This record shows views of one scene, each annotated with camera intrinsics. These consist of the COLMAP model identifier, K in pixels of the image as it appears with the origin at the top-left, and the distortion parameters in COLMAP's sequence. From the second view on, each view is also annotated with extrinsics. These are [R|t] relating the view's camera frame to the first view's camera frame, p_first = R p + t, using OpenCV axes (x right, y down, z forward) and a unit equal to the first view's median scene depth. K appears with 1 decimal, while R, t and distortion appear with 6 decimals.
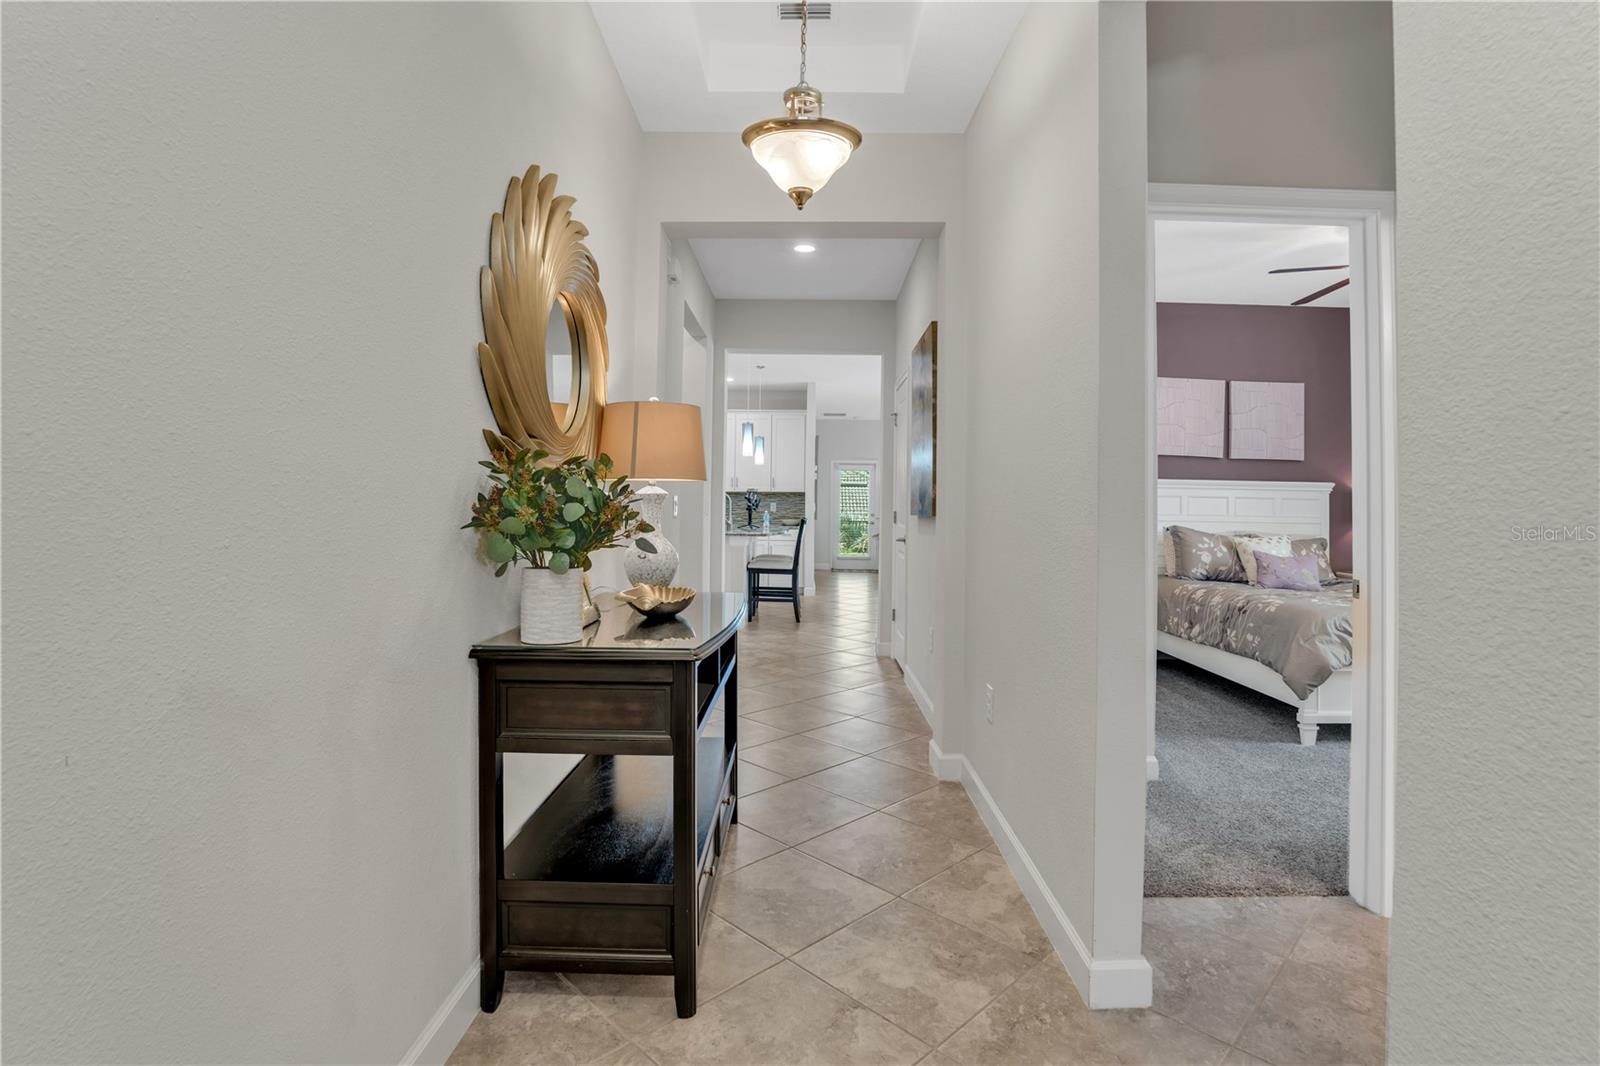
lens RADIAL K [[747.6, 0, 800.0], [0, 747.6, 533.0], [0, 0, 1]] dist [-0.001411, 0.000194]
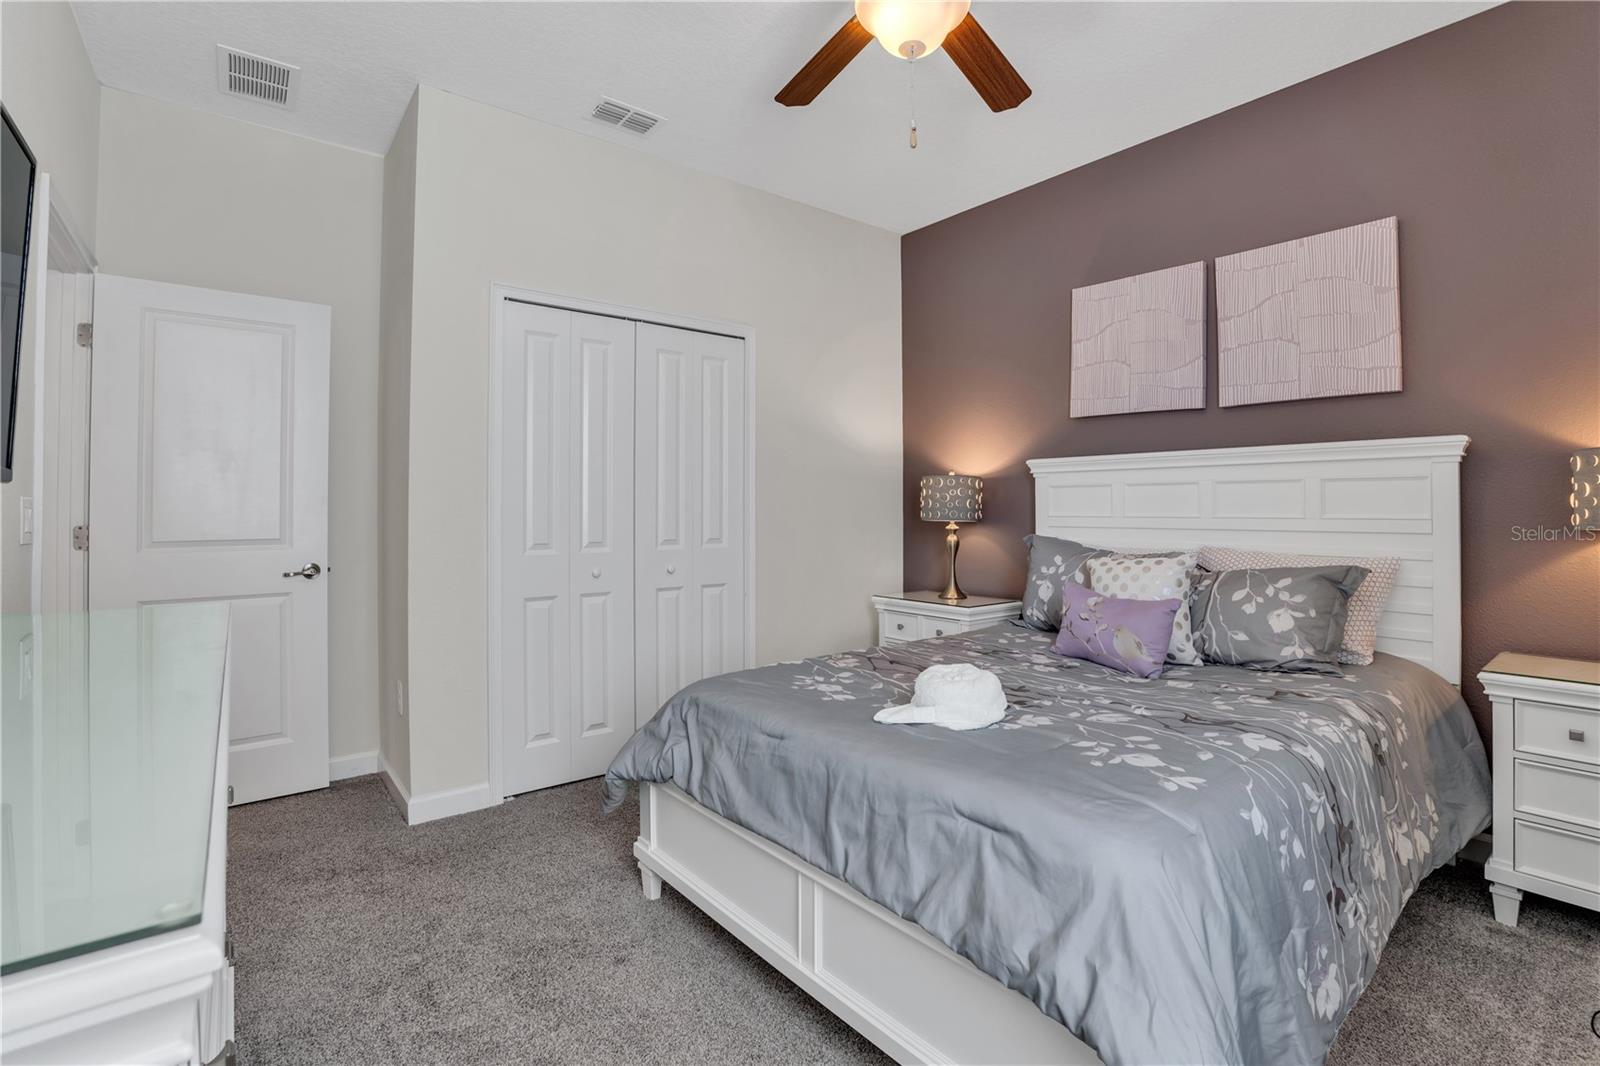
lens RADIAL K [[747.6, 0, 800.0], [0, 747.6, 533.0], [0, 0, 1]] dist [-0.001411, 0.000194]
pose [[0.643846, -0.002107, -0.765152, 0.789242], [-0.004111, 0.999972, -0.006212, -0.006900], [0.765144, 0.007145, 0.643819, 0.441304]]
